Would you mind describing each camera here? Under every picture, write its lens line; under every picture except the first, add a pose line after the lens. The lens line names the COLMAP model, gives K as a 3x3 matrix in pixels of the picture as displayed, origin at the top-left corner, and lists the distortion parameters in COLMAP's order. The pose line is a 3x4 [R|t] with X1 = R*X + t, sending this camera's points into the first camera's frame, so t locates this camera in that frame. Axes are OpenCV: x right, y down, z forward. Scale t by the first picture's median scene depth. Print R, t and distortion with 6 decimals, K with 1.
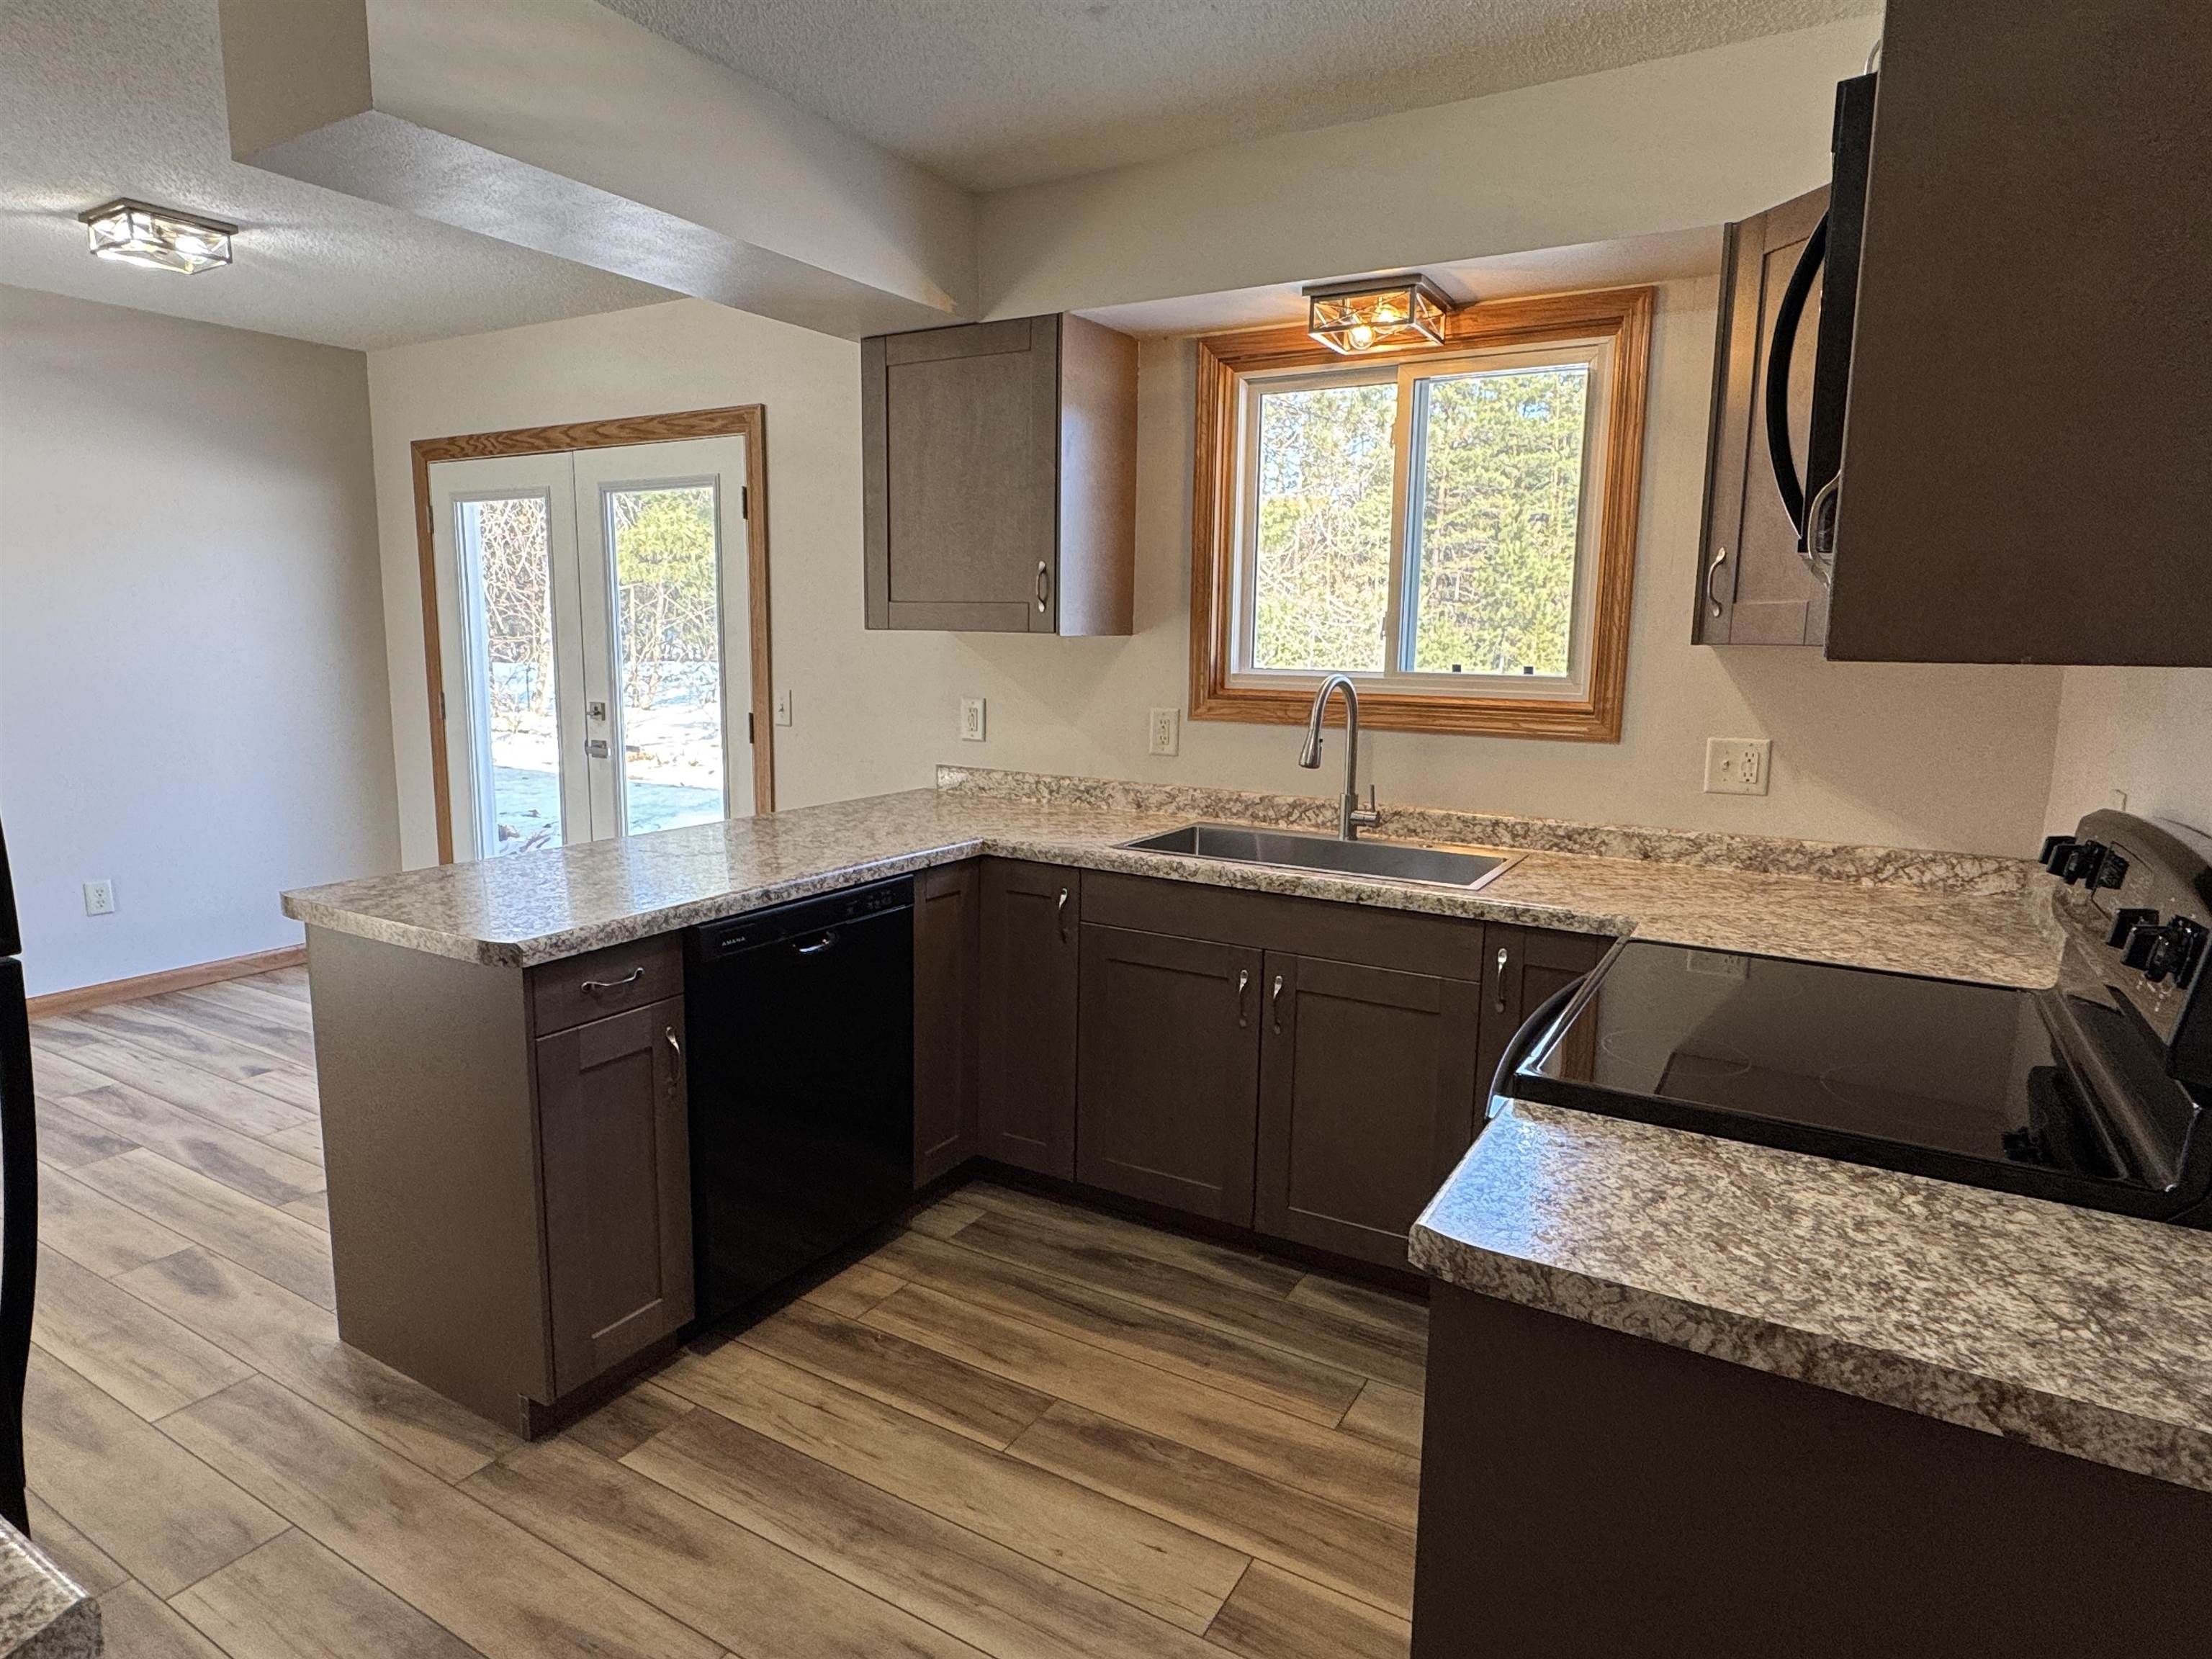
lens RADIAL K [[1259.1, 0, 1096.9], [0, 1259.1, 819.8], [0, 0, 1]] dist [-0.002237, 0.001404]
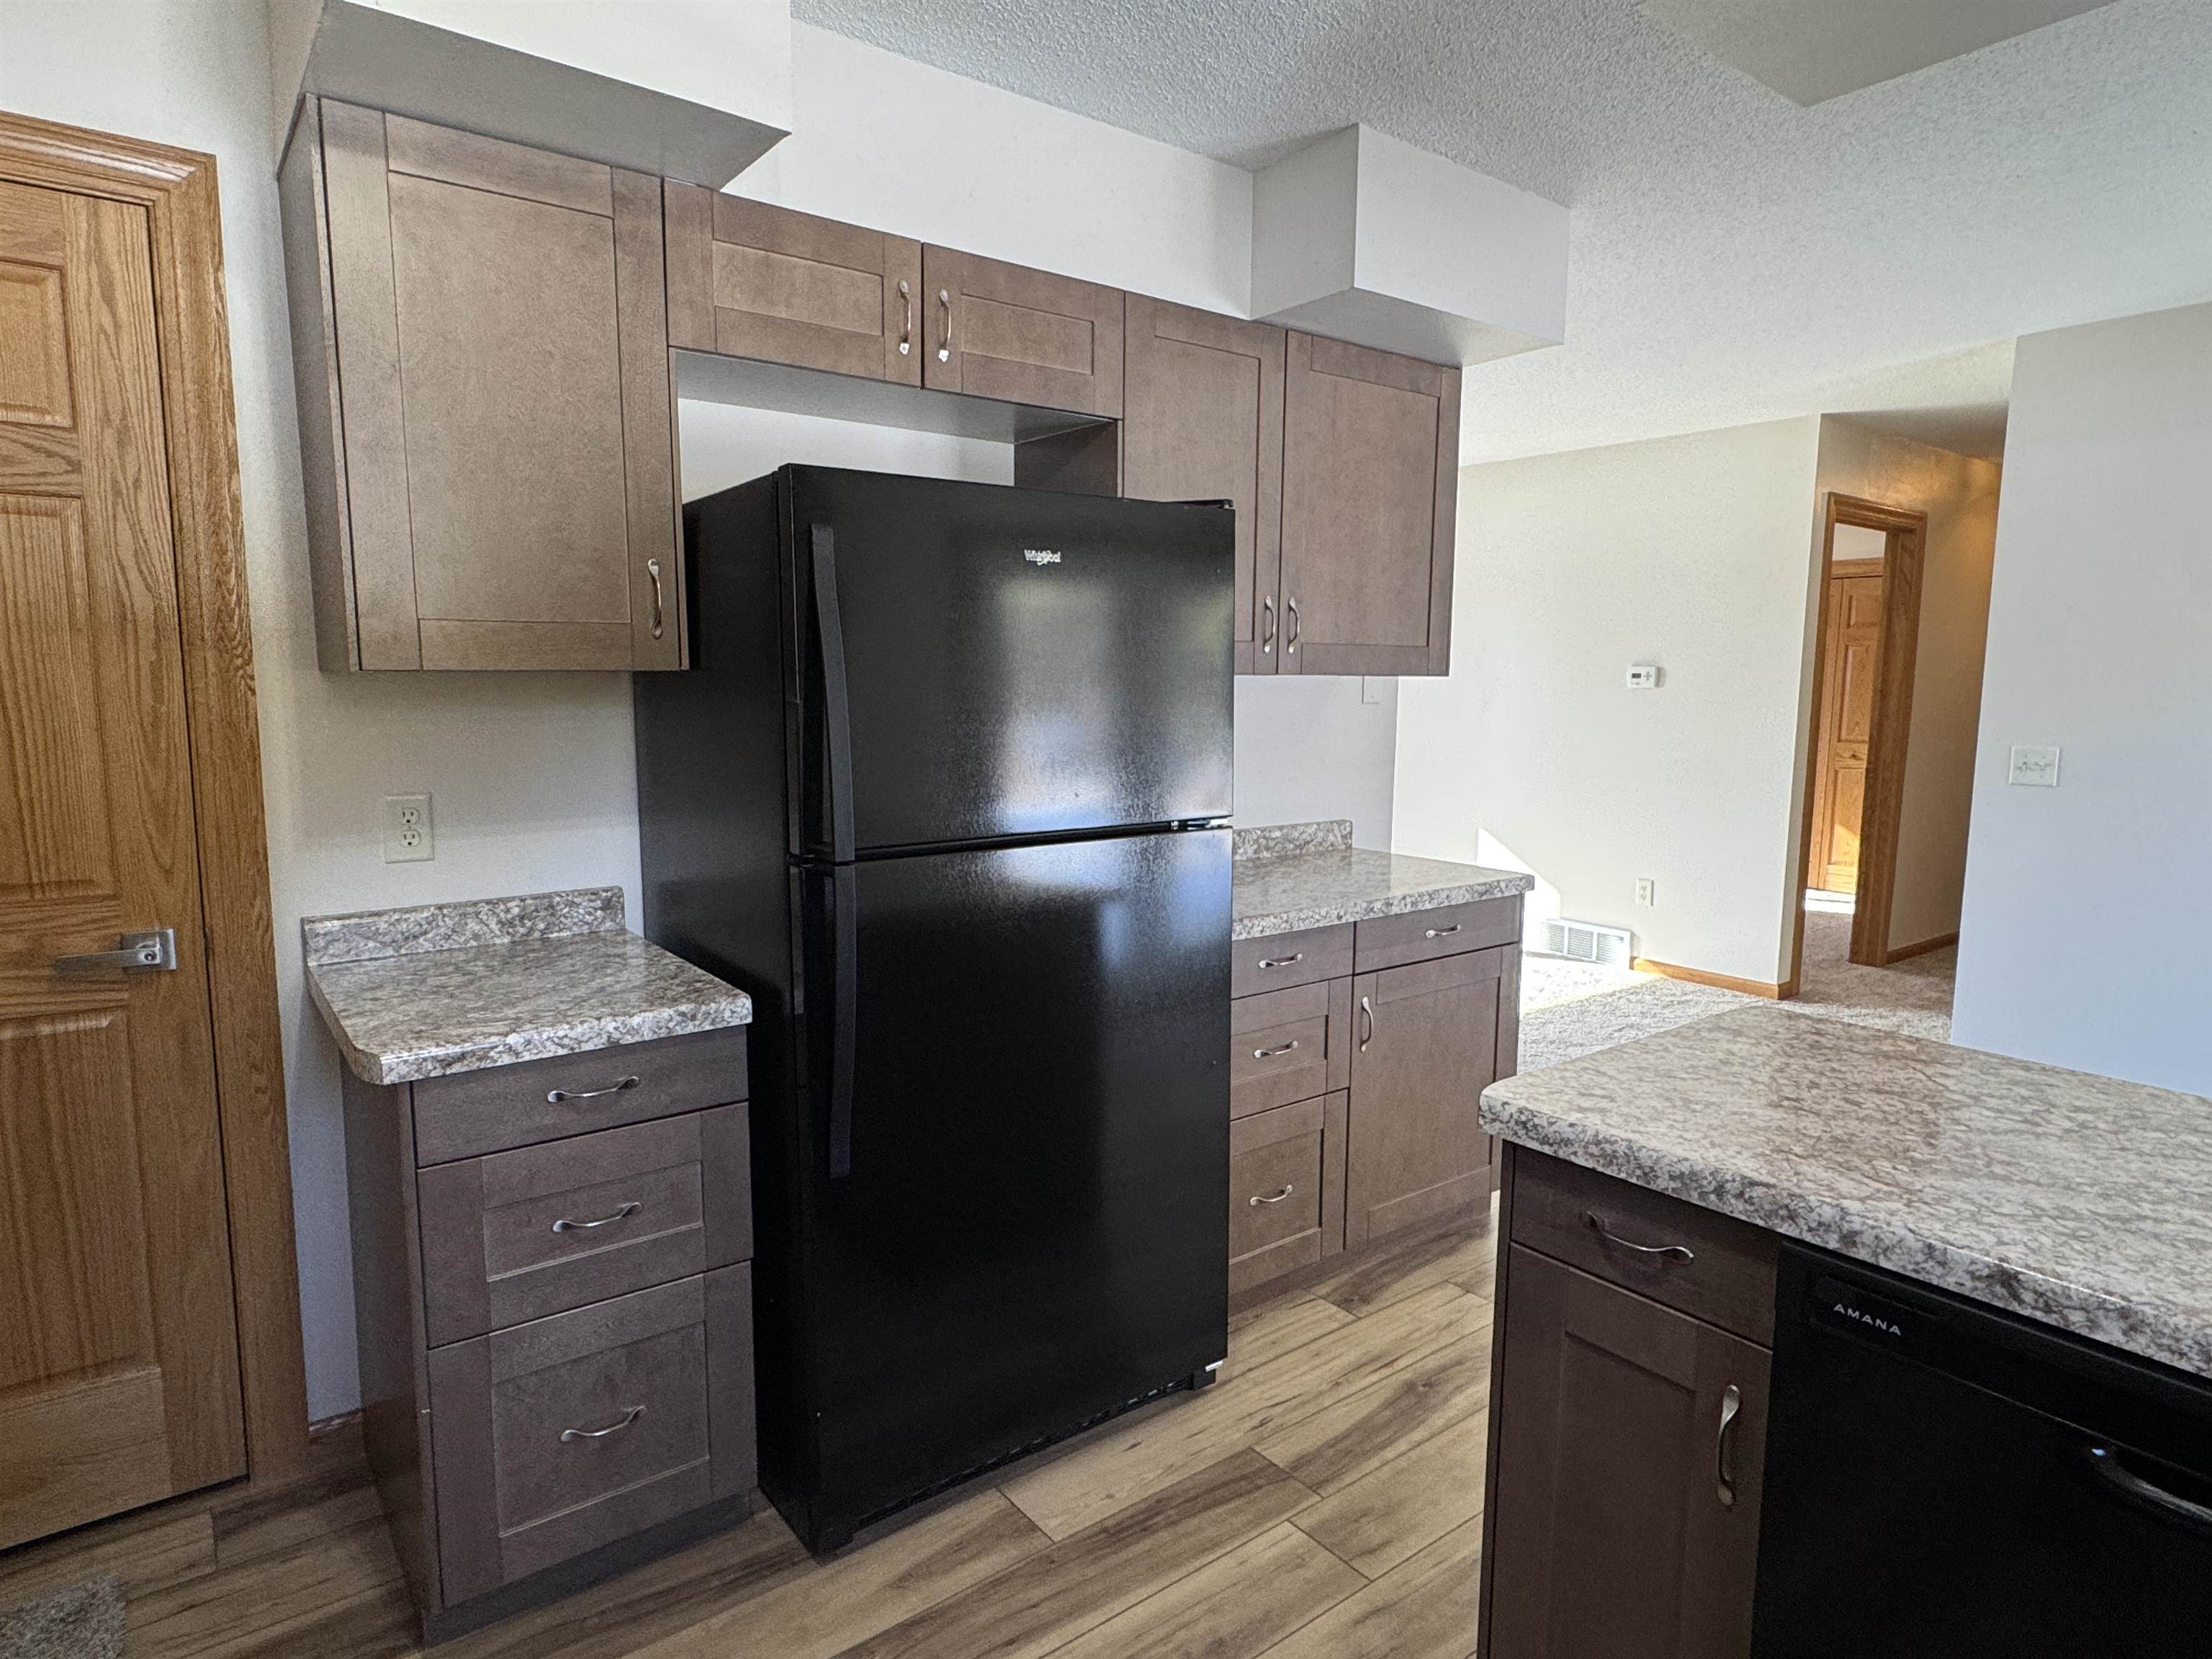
lens RADIAL K [[1260.6, 0, 1101.6], [0, 1260.6, 832.5], [0, 0, 1]] dist [-0.001544, 0.000719]
pose [[-0.371807, 0.097647, -0.923160, 0.164126], [-0.154511, 0.974071, 0.165262, -0.078963], [0.915361, 0.204084, -0.347079, 0.571324]]
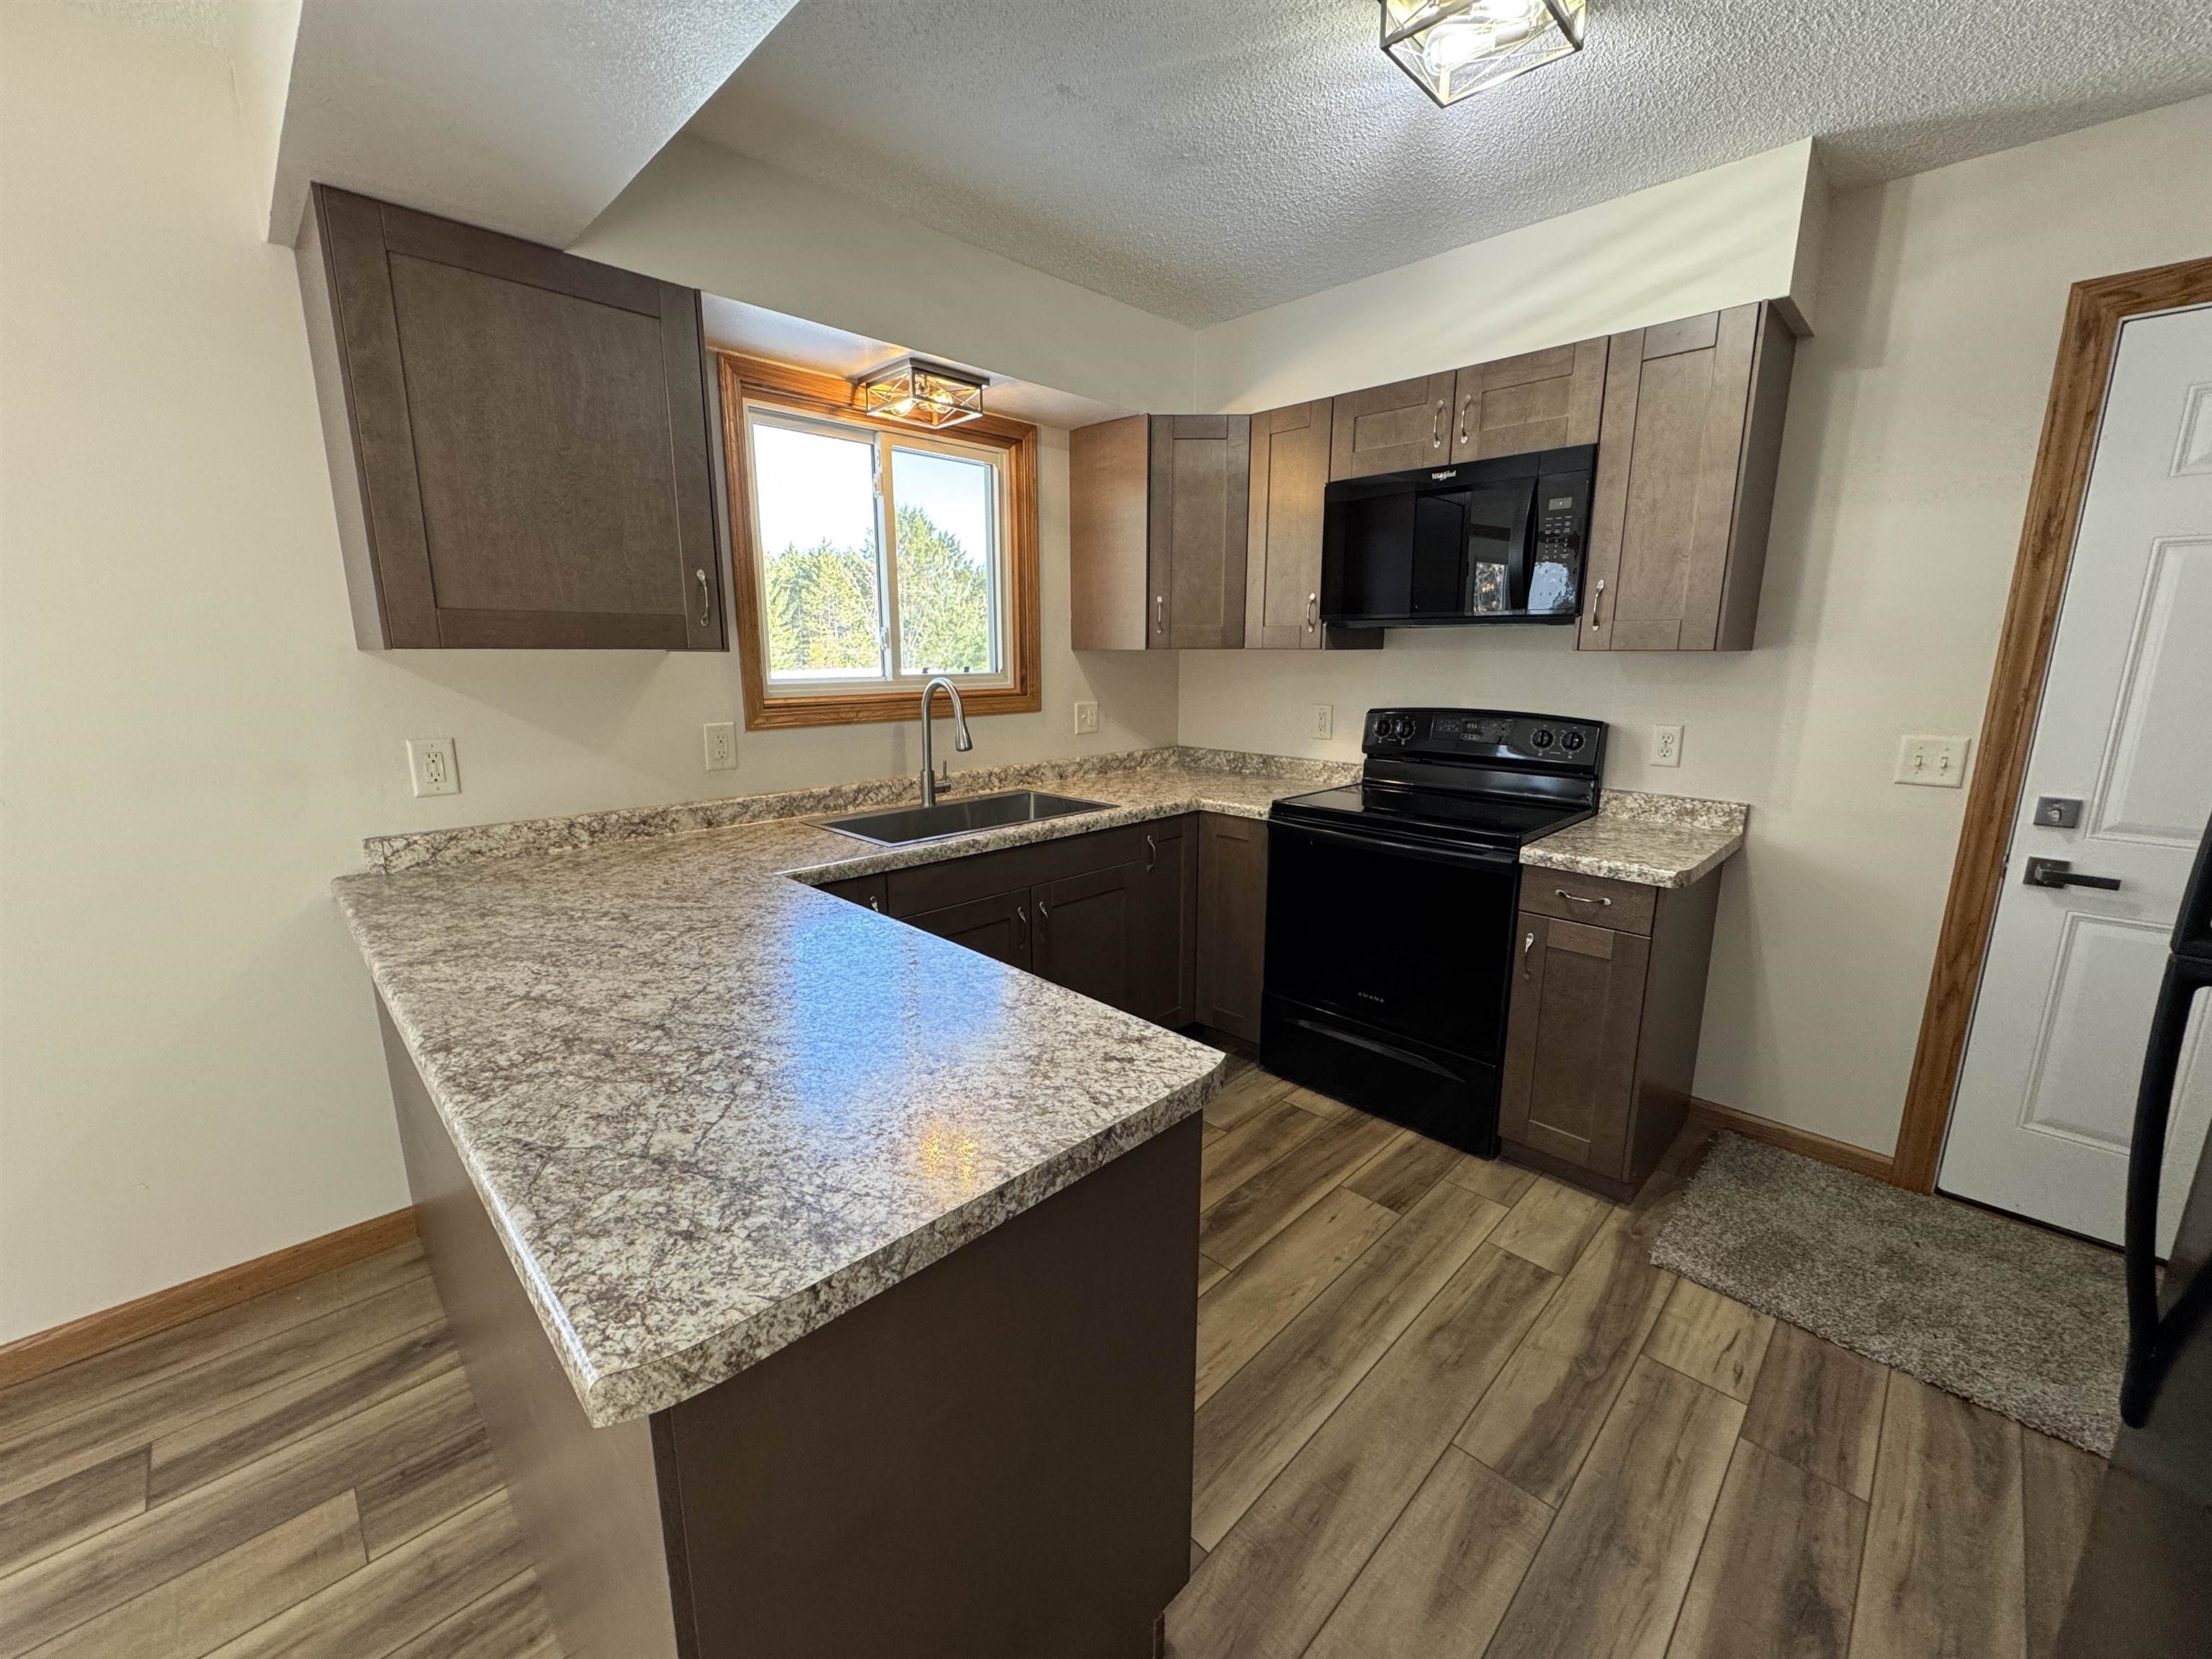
lens RADIAL K [[880.9, 0, 1105.1], [0, 880.9, 825.8], [0, 0, 1]] dist [-0.001422, -0.000243]
pose [[0.247283, -0.205782, 0.946840, -0.544849], [0.149157, 0.973625, 0.172648, -0.082324], [-0.957394, 0.098535, 0.271454, 0.508067]]
